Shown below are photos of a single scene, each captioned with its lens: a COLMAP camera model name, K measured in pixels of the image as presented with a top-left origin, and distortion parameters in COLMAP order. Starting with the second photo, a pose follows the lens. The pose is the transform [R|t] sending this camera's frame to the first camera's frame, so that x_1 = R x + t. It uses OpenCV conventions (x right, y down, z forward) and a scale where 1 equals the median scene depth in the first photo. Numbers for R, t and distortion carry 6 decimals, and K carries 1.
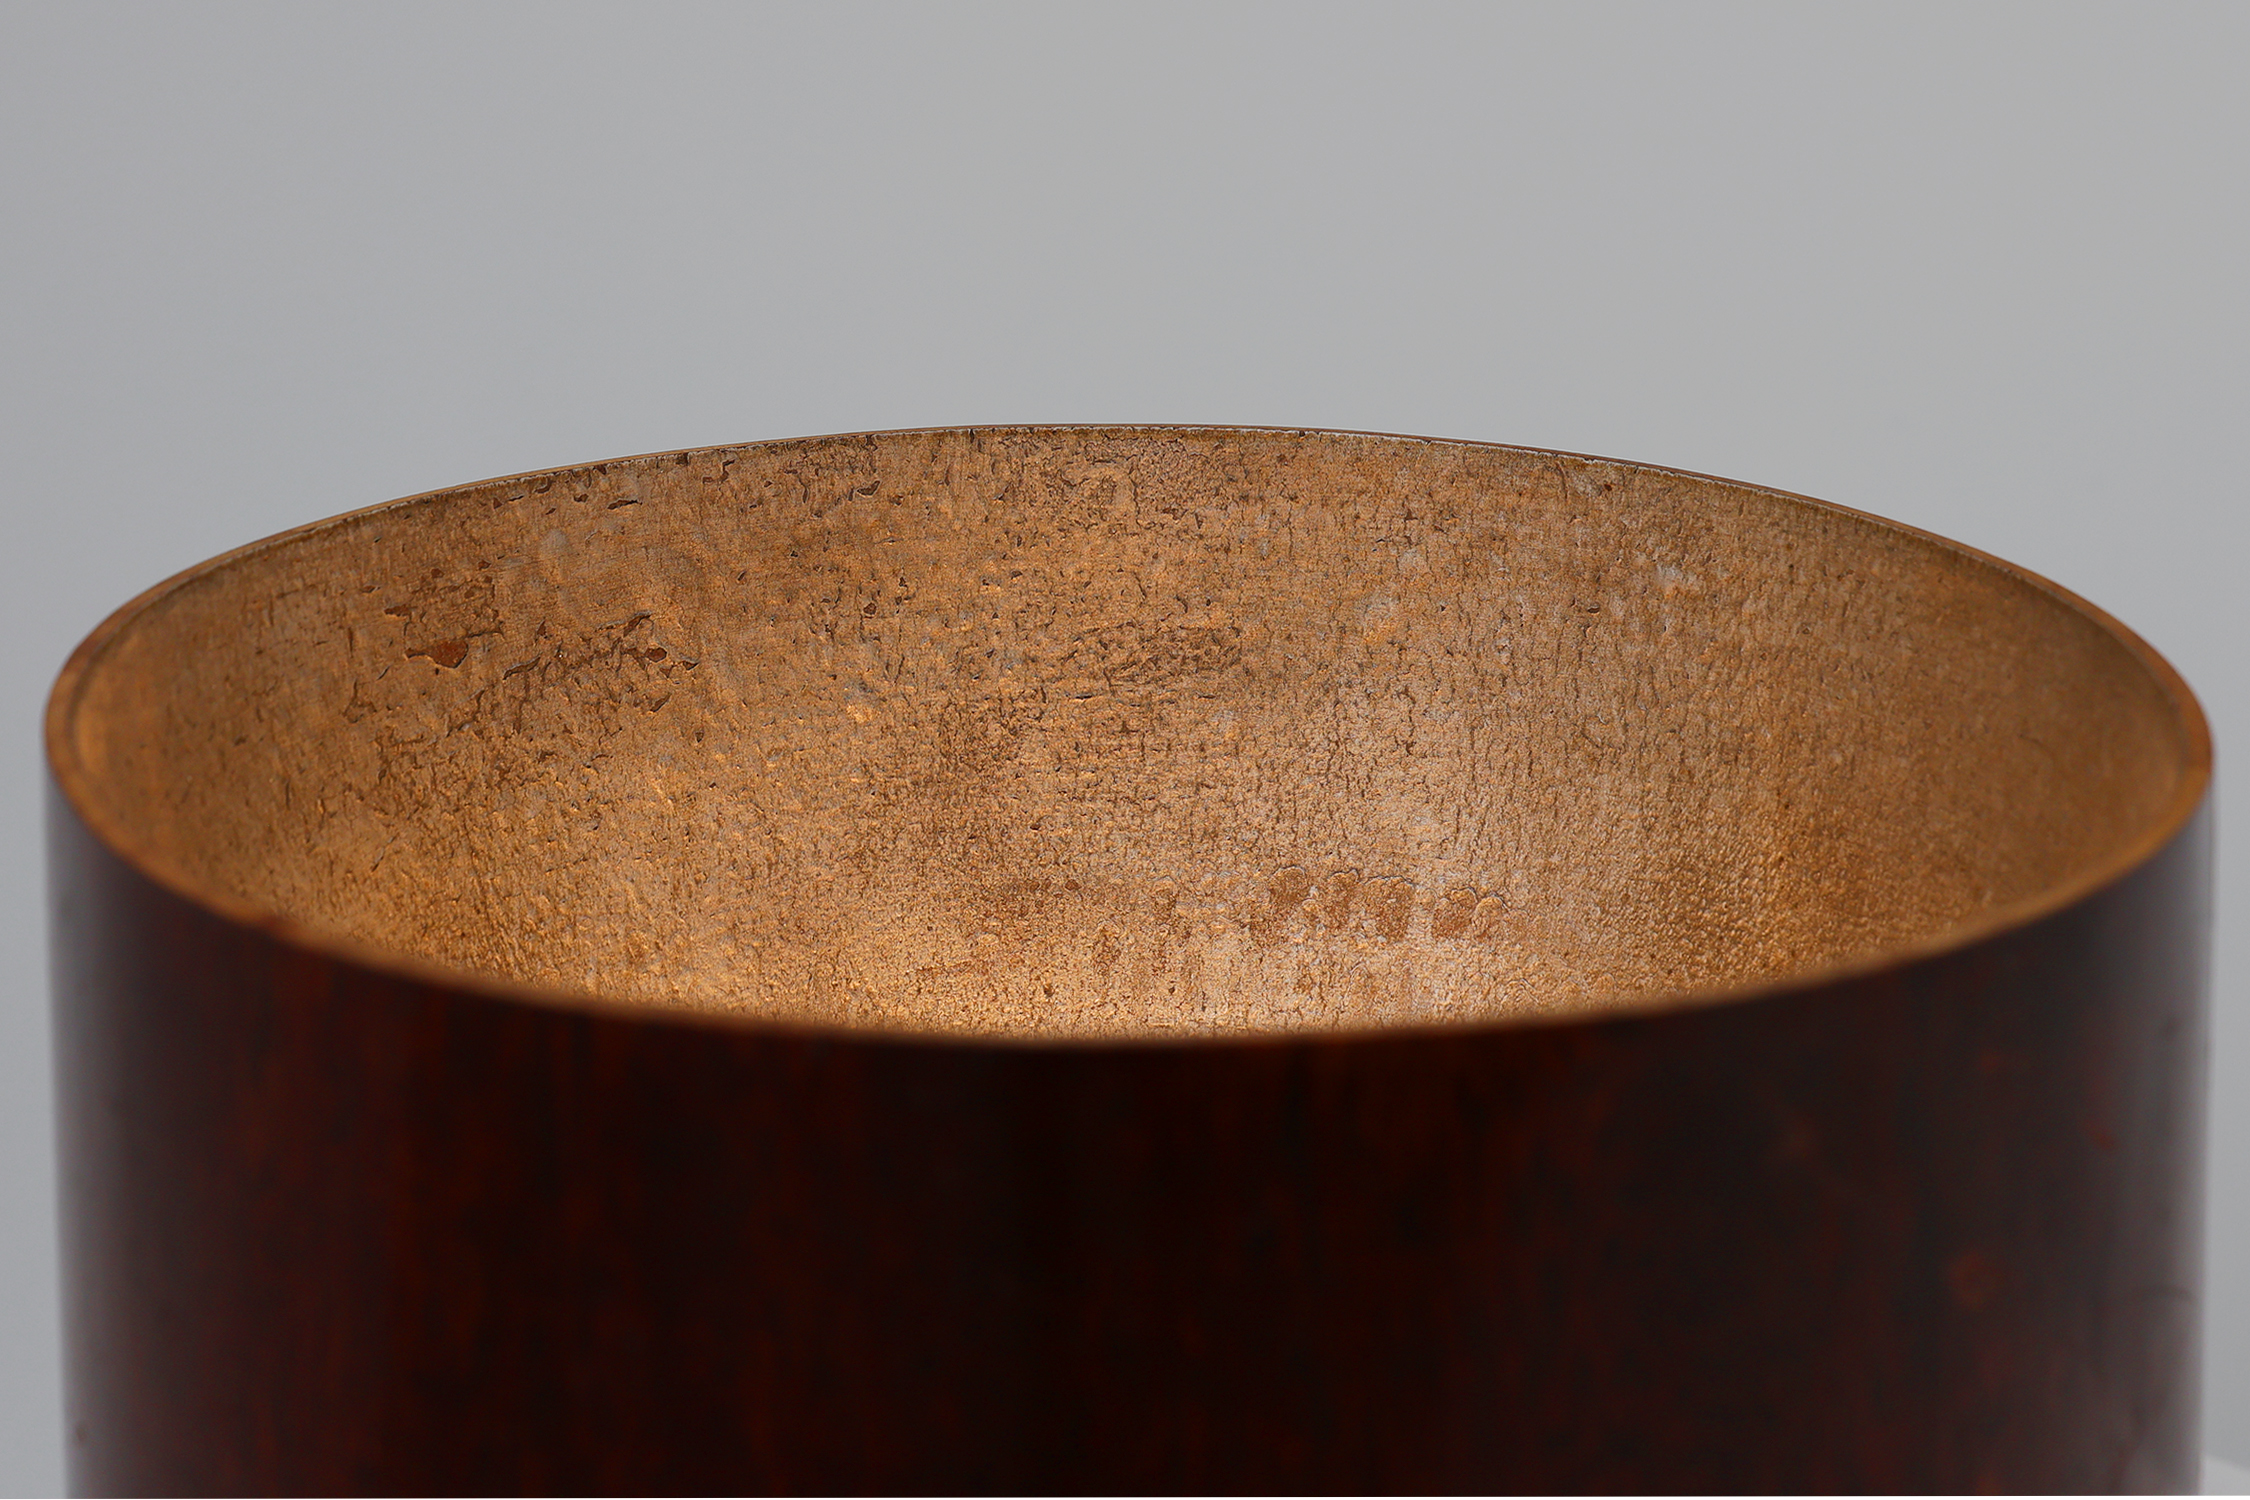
lens RADIAL K [[2611.7, 0, 1124.8], [0, 2611.7, 457.4], [0, 0, 1]] dist [-0.006639, -0.001102]
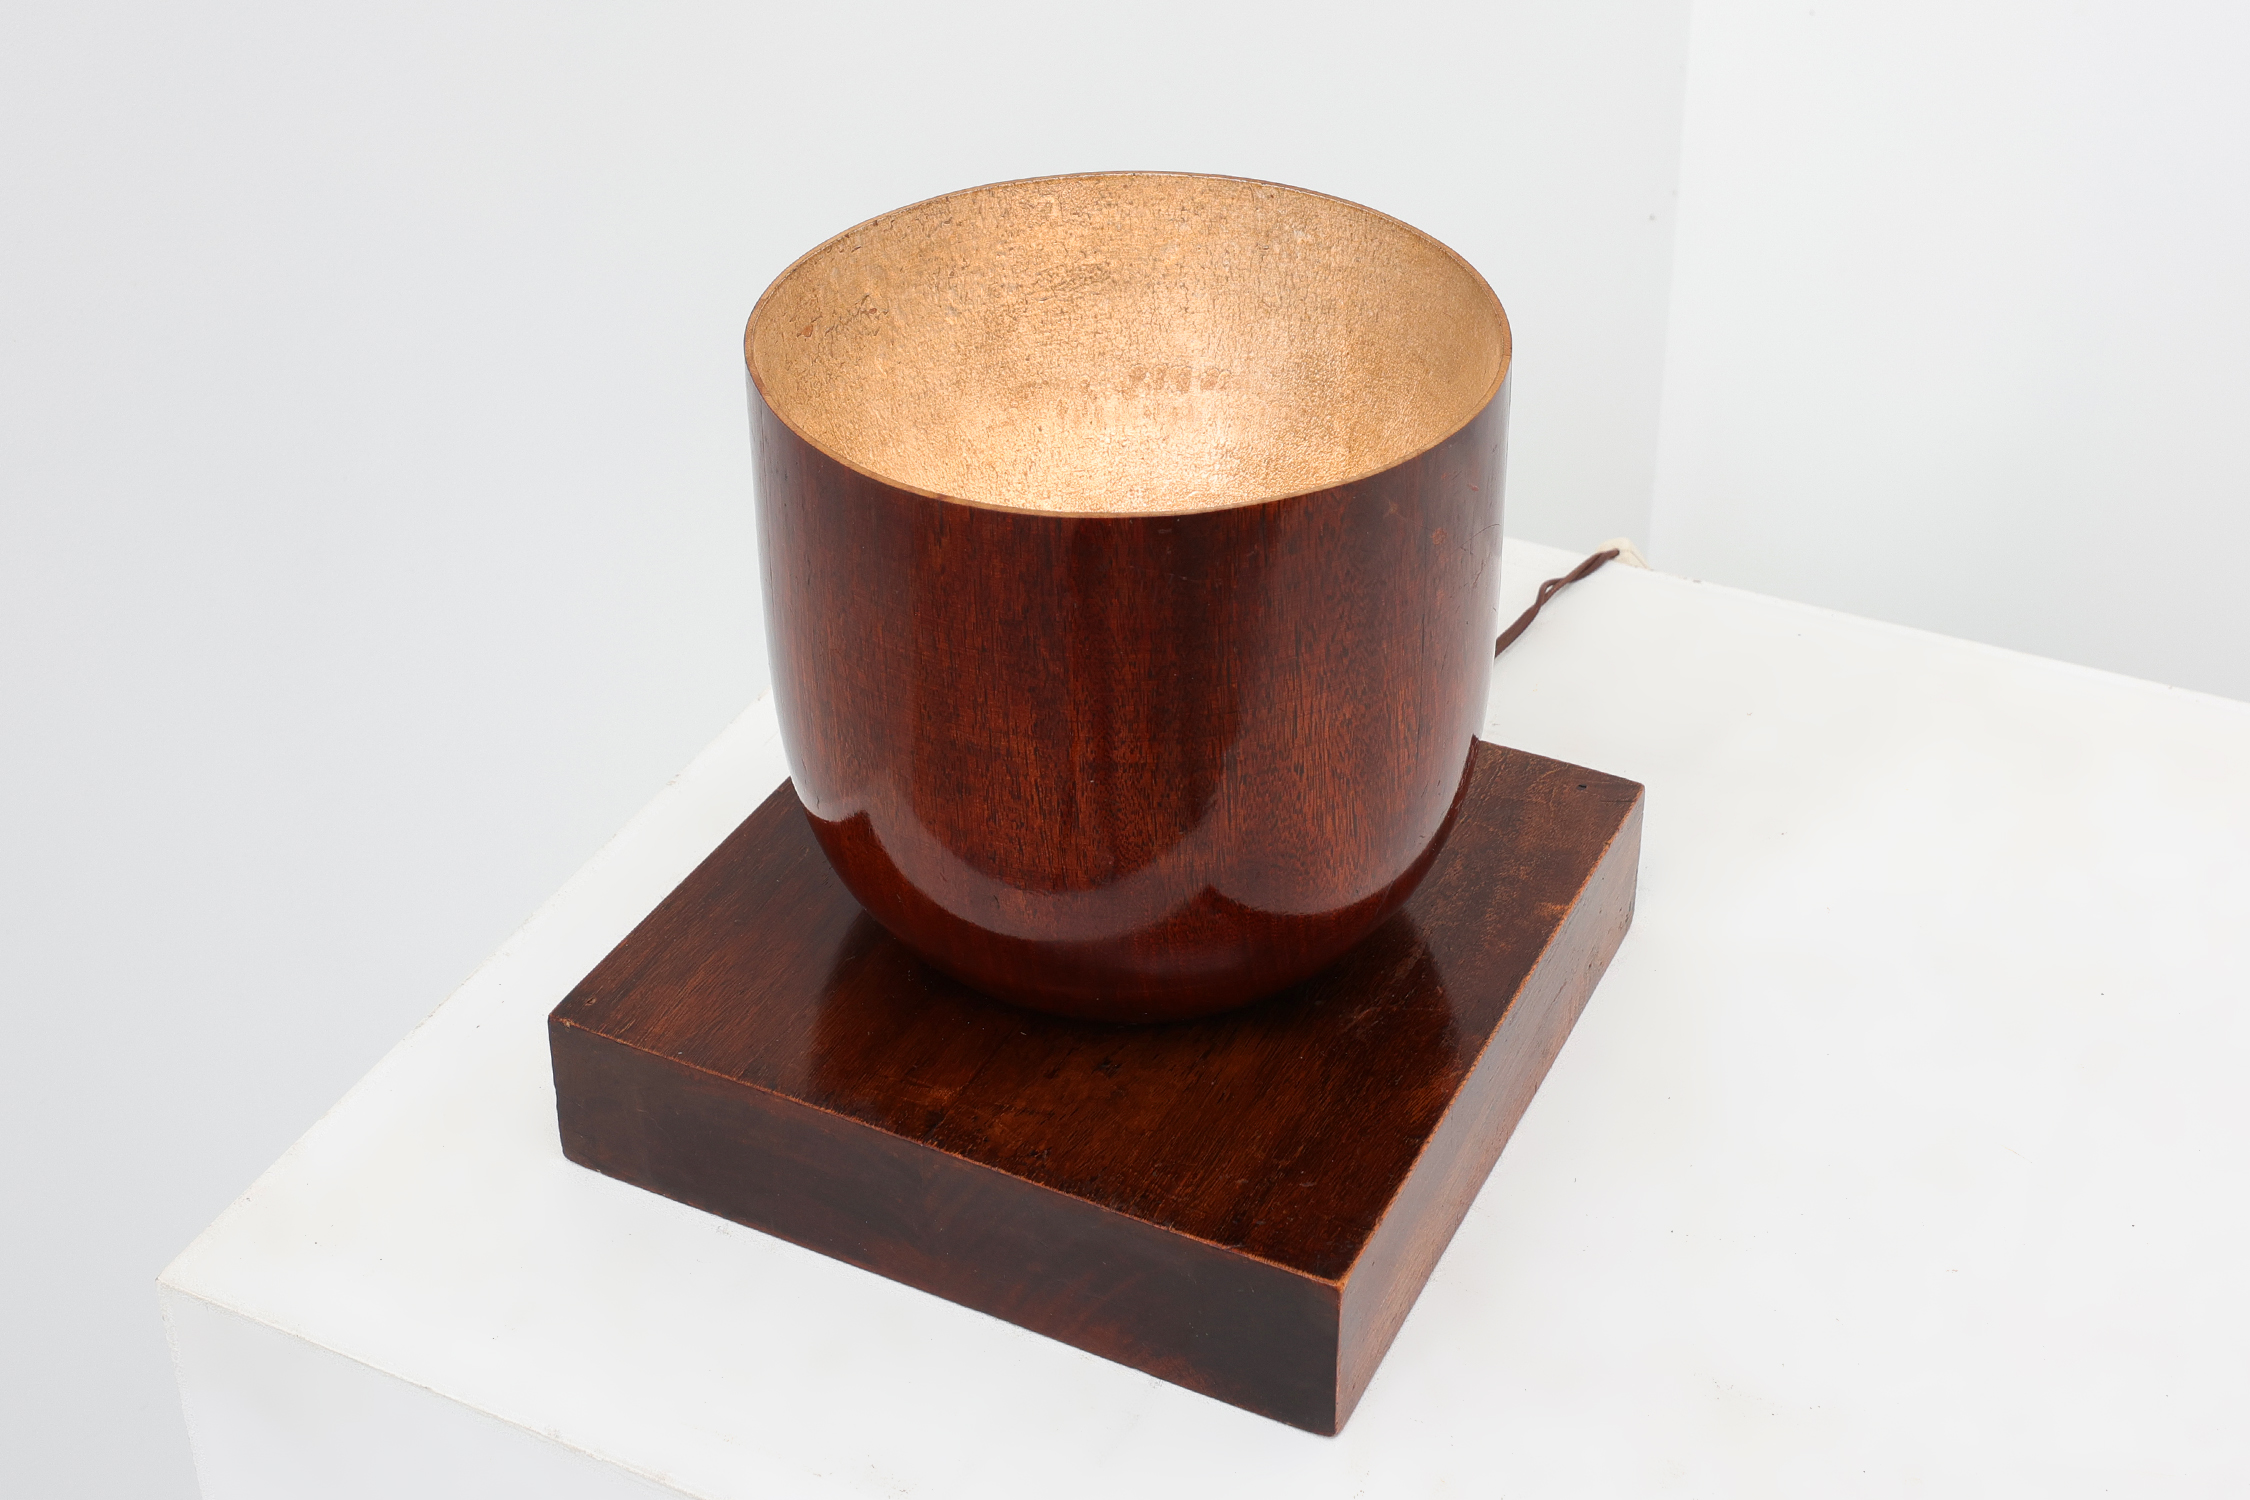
lens RADIAL K [[2824.3, 0, 990.4], [0, 2824.3, 747.2], [0, 0, 1]] dist [-0.001700, -0.000587]
pose [[0.976496, -0.132500, 0.169997, -0.535334], [0.048273, 0.903134, 0.426637, -0.612393], [-0.210060, -0.408403, 0.888303, -1.335544]]
